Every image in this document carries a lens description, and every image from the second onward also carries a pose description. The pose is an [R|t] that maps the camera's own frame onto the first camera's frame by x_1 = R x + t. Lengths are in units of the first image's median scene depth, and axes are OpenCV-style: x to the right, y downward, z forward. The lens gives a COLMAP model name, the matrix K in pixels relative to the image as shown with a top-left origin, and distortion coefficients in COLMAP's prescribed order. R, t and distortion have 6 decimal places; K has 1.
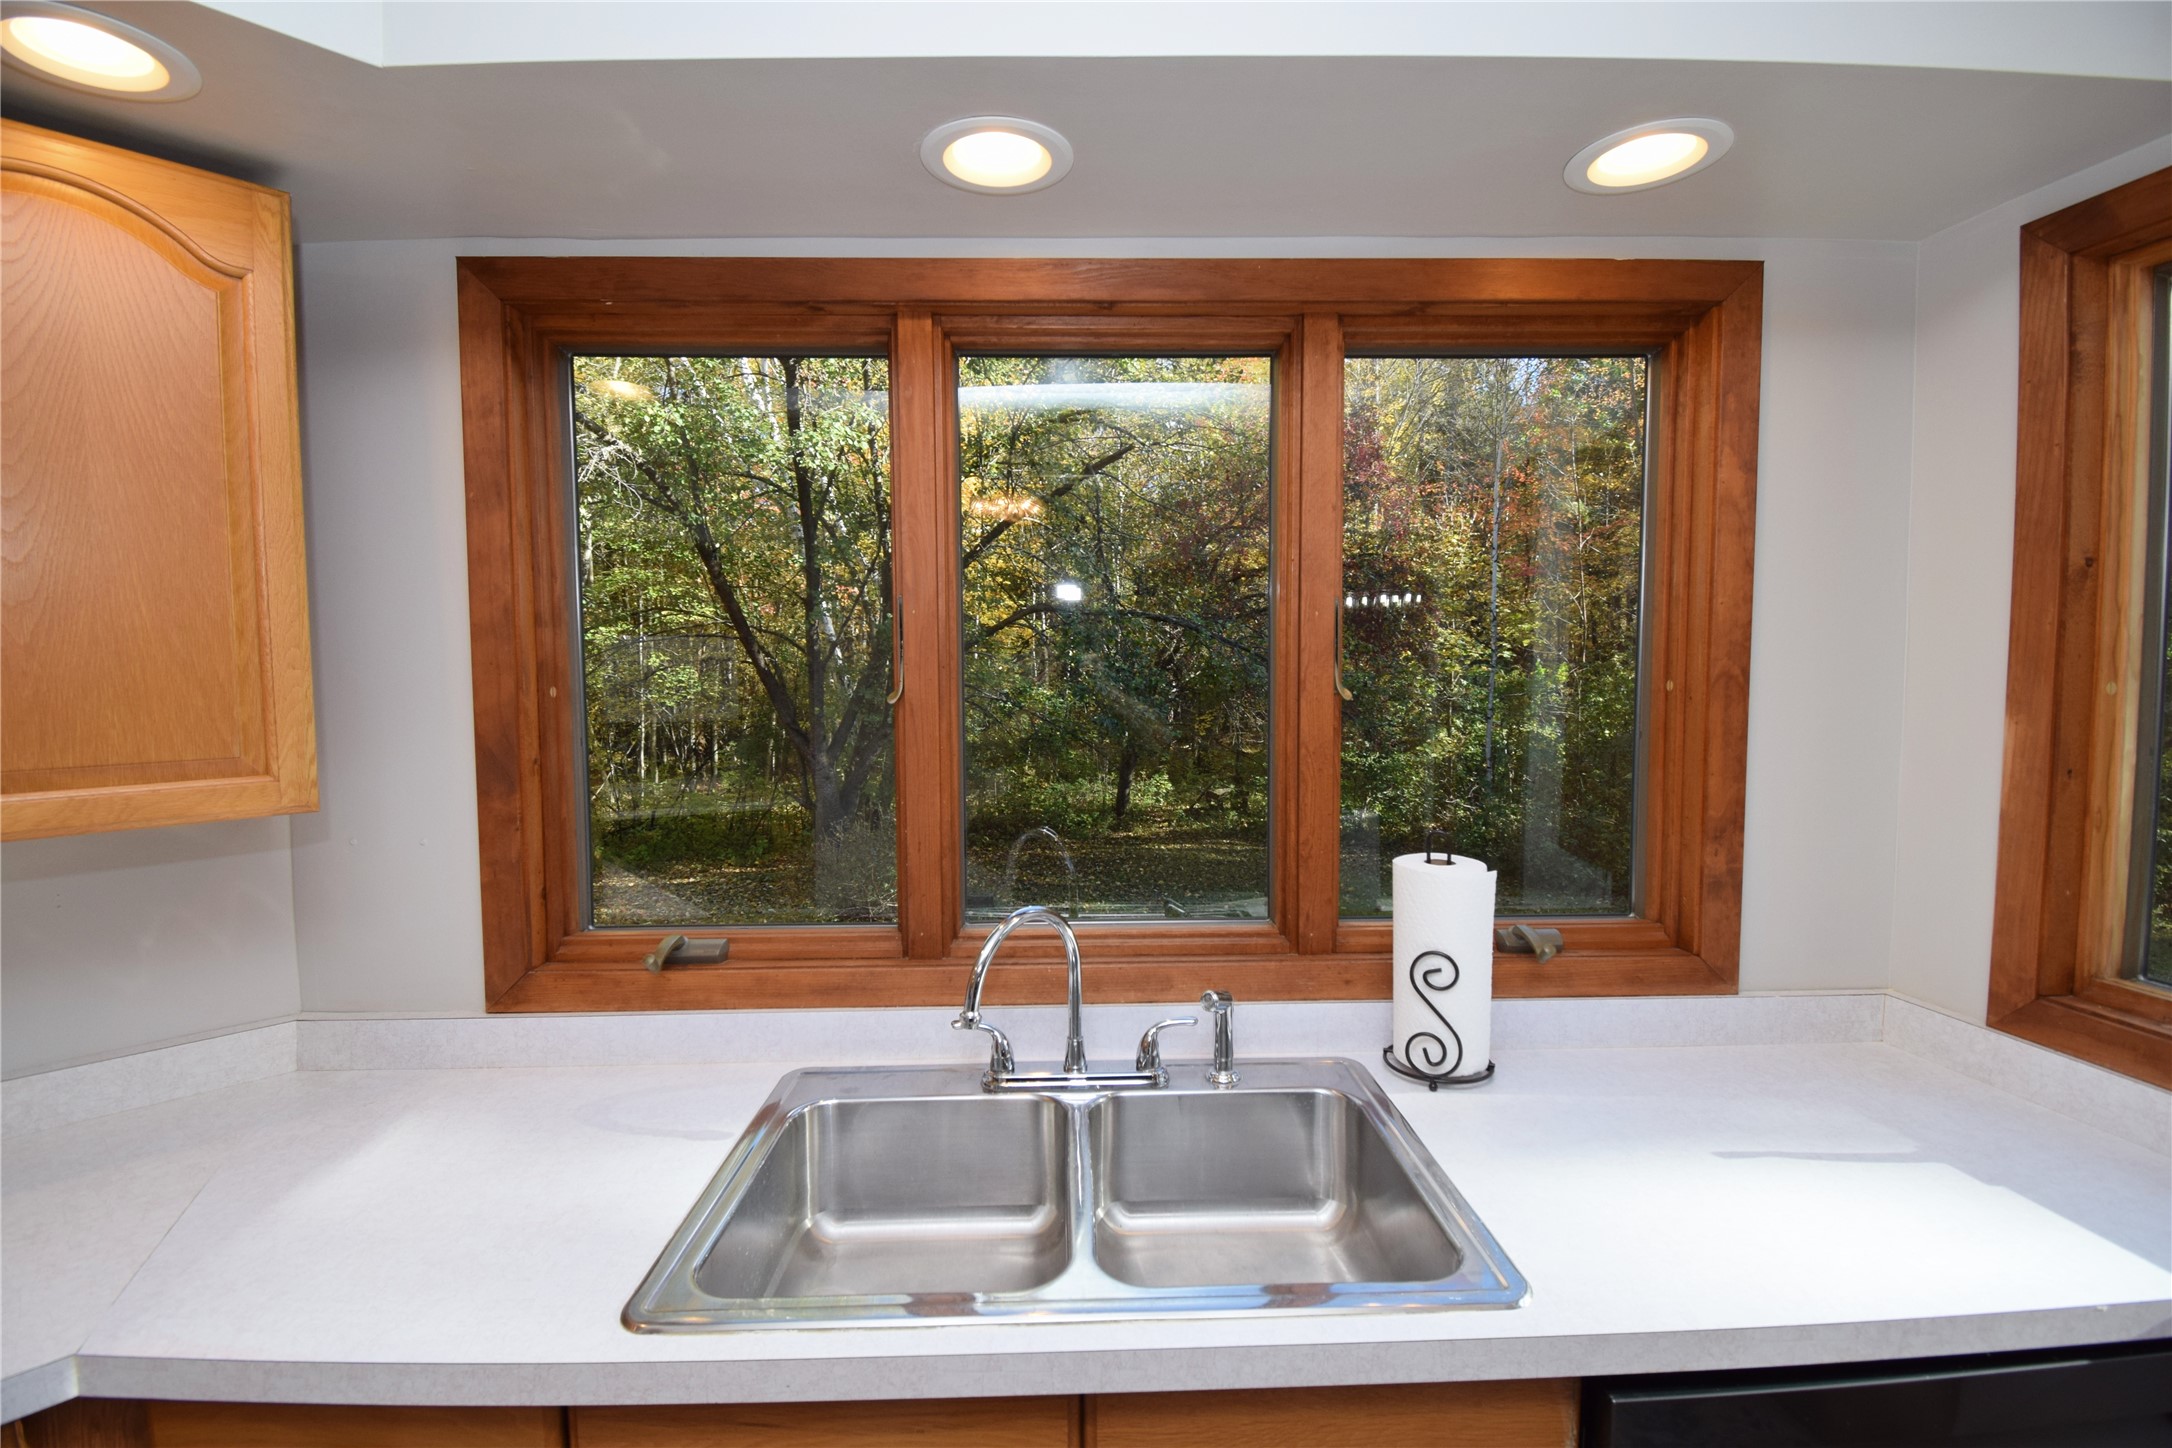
lens RADIAL K [[965.6, 0, 1094.9], [0, 965.6, 728.3], [0, 0, 1]] dist [0.021907, -0.027159]
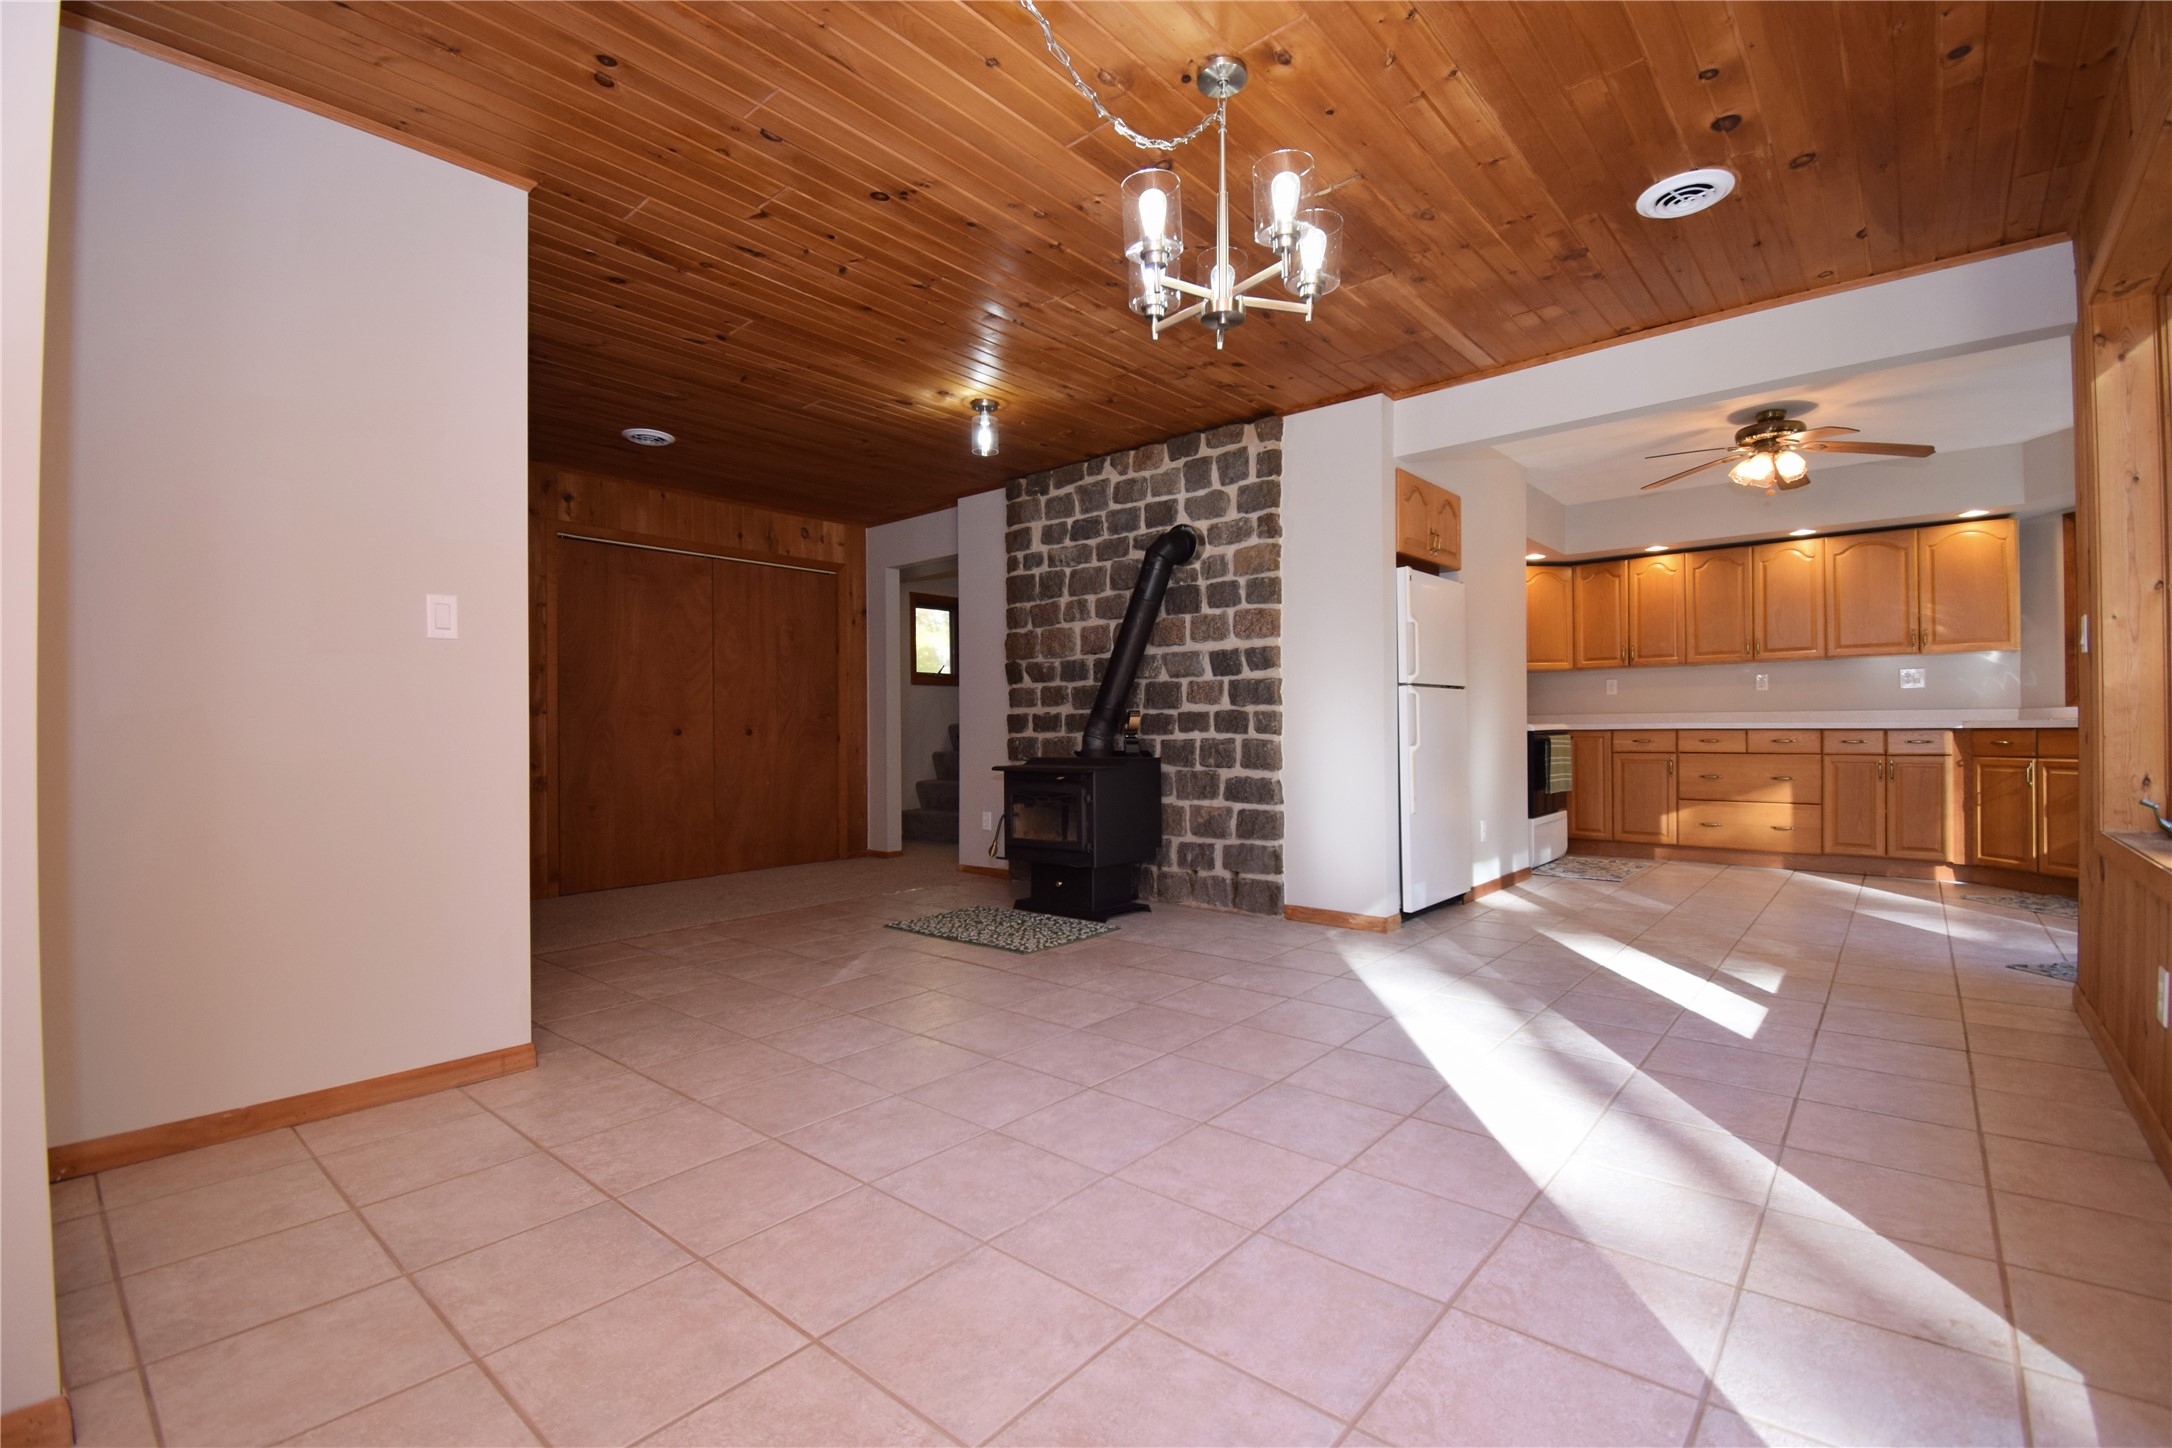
lens RADIAL K [[961.0, 0, 1091.9], [0, 961.0, 724.9], [0, 0, 1]] dist [0.020675, -0.026717]
pose [[-0.013533, -0.001596, -0.999907, 3.203789], [-0.054867, 0.998493, -0.000851, 0.583130], [0.998402, 0.054850, -0.013600, -2.795441]]
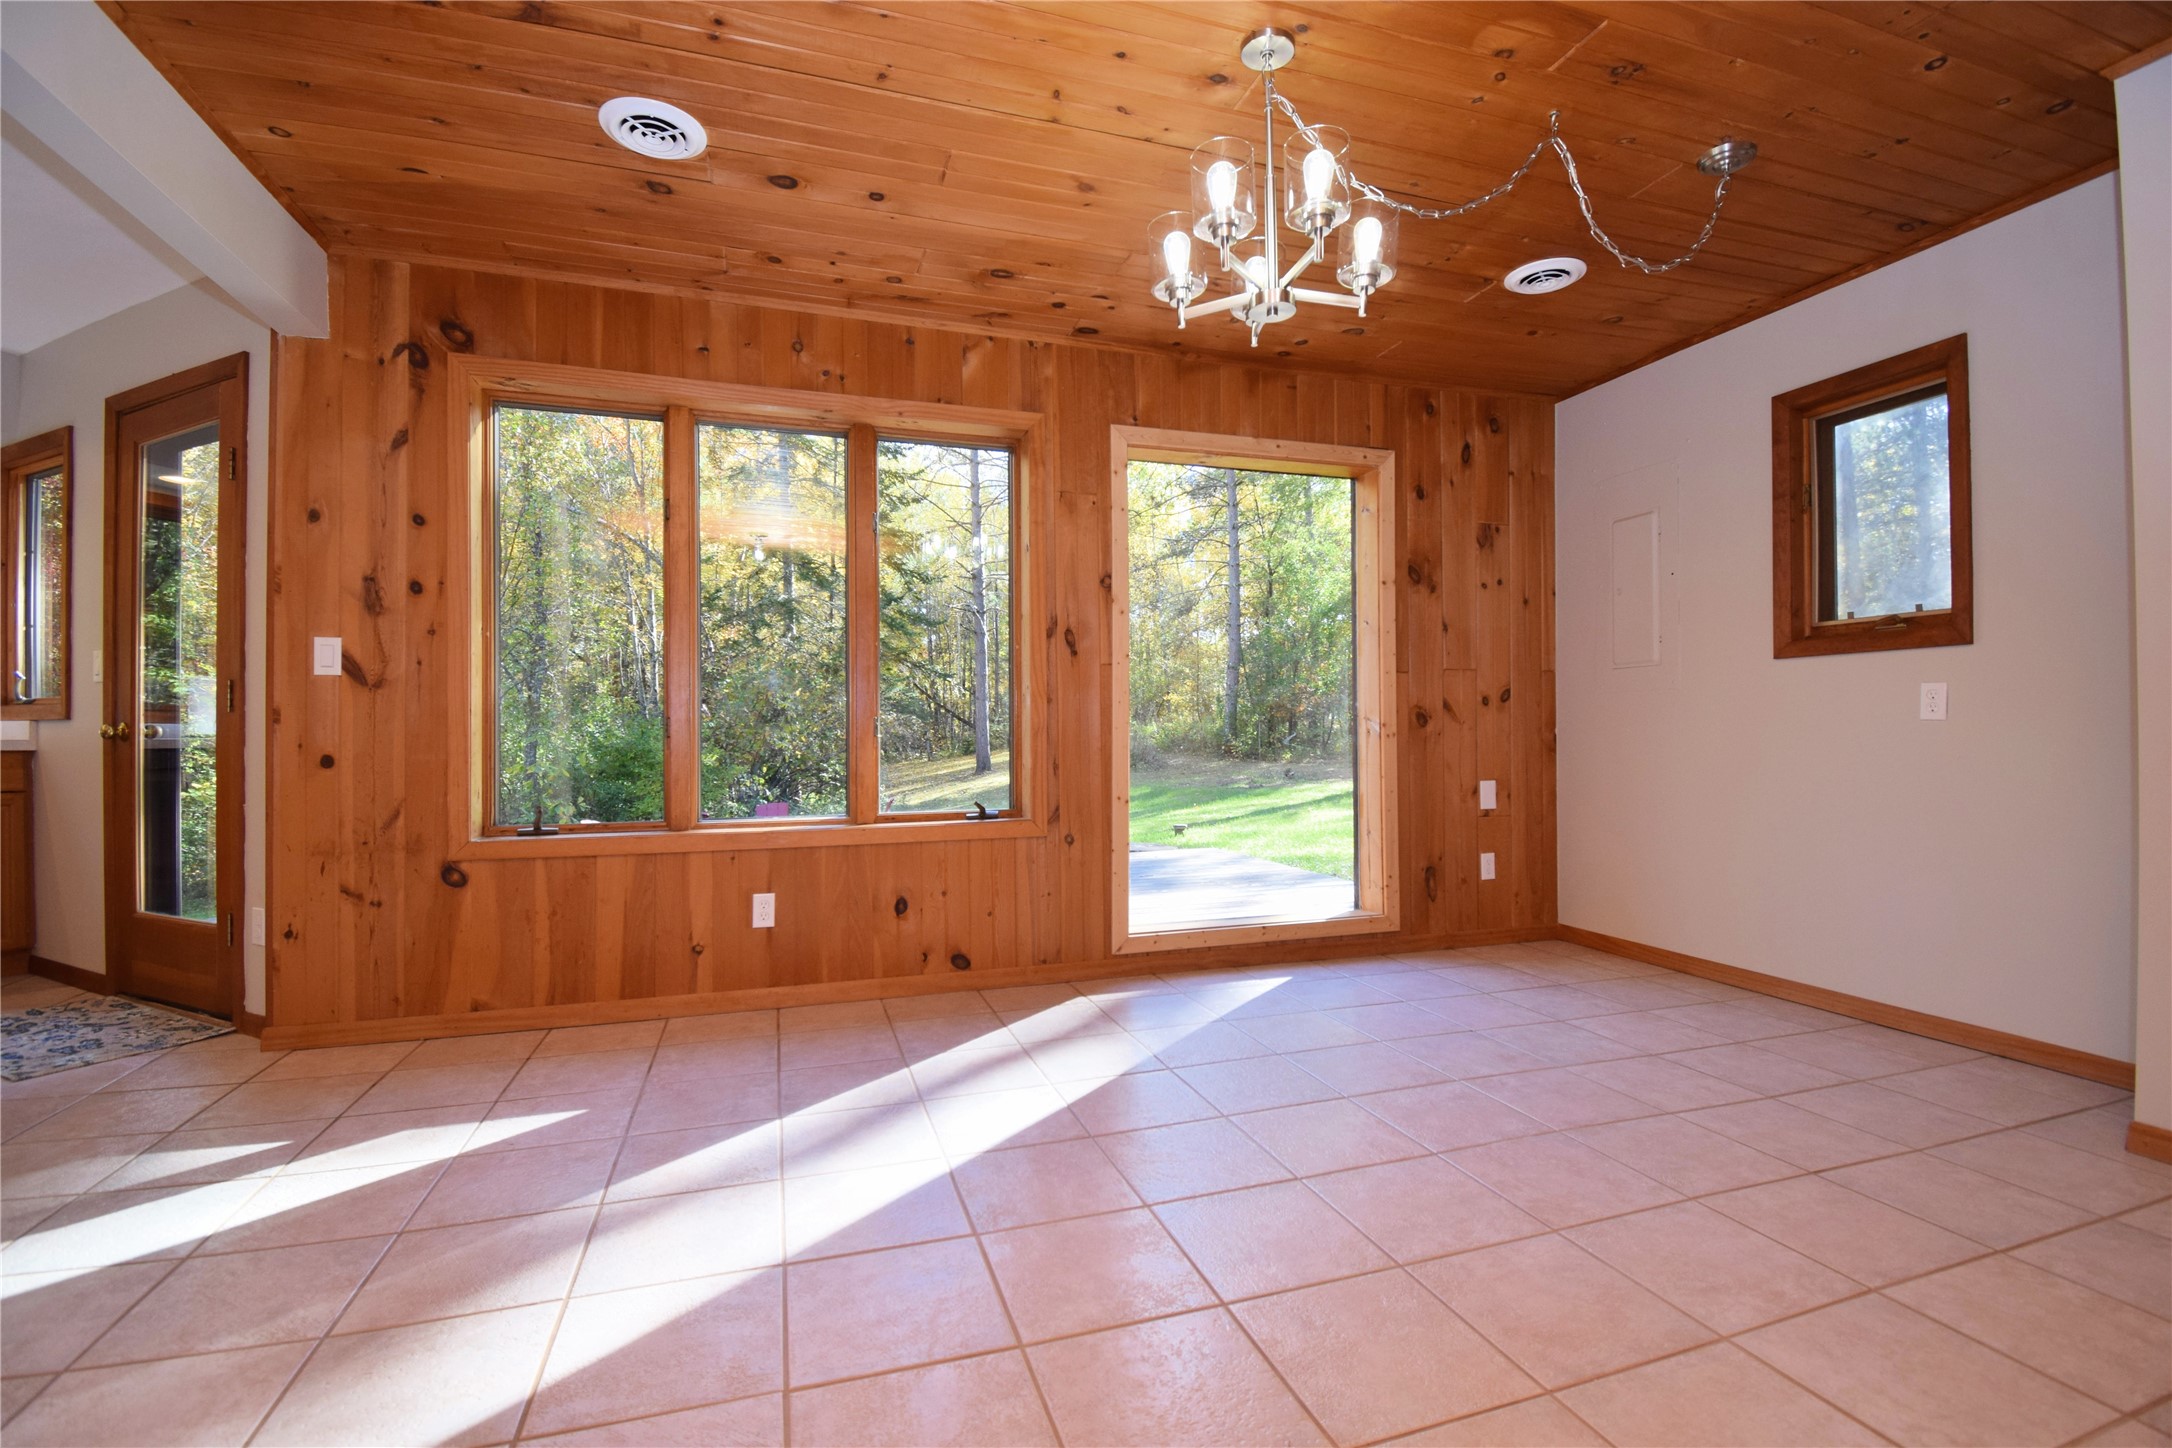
lens RADIAL K [[954.3, 0, 1093.2], [0, 954.3, 725.2], [0, 0, 1]] dist [0.025188, -0.029786]
pose [[0.524526, 0.008367, 0.851354, 0.275407], [0.054525, 0.997569, -0.043397, 0.592695], [-0.849647, 0.069183, 0.522794, -3.126731]]
